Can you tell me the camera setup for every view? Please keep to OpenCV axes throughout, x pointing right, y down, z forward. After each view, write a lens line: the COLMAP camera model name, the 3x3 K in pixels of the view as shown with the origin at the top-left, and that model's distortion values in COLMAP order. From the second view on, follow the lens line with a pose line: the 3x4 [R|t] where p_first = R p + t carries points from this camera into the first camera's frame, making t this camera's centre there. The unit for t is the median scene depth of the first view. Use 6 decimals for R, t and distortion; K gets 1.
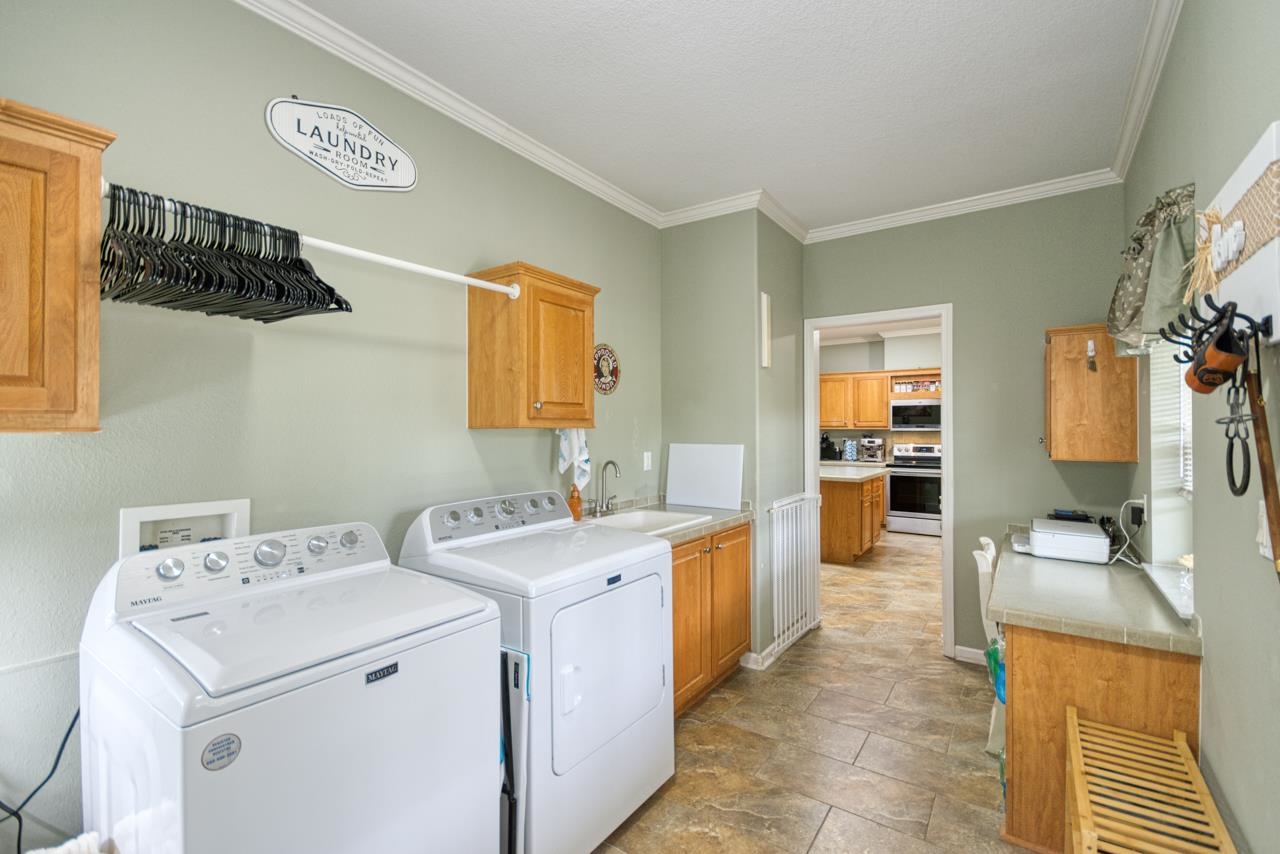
lens RADIAL K [[566.3, 0, 644.5], [0, 566.3, 424.0], [0, 0, 1]] dist [0.024630, -0.011186]
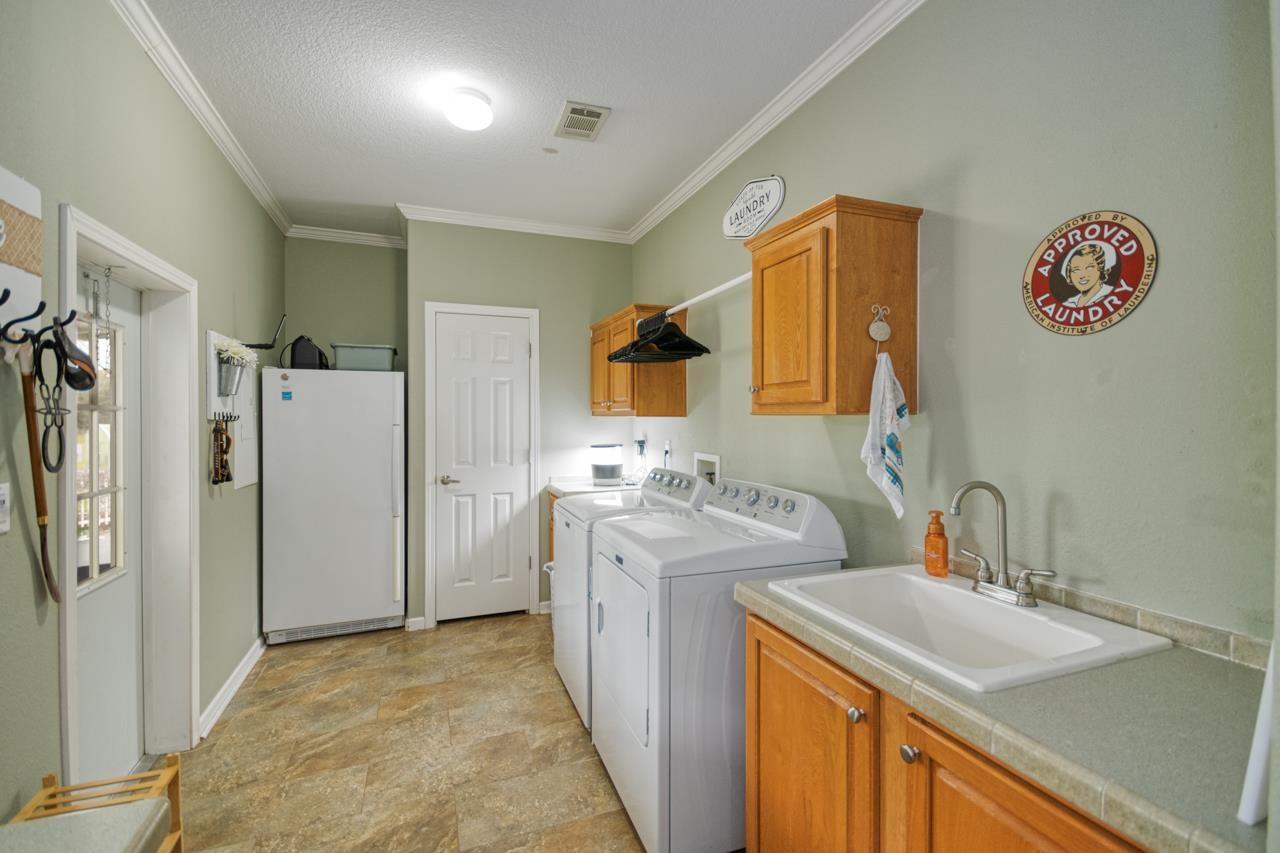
lens RADIAL K [[566.3, 0, 644.5], [0, 566.3, 423.5], [0, 0, 1]] dist [0.024630, -0.011186]
pose [[-0.571170, 0.016499, -0.820666, 0.660888], [0.009418, 0.999864, 0.013547, 0.007807], [0.820777, 0.000009, -0.571248, 1.372781]]
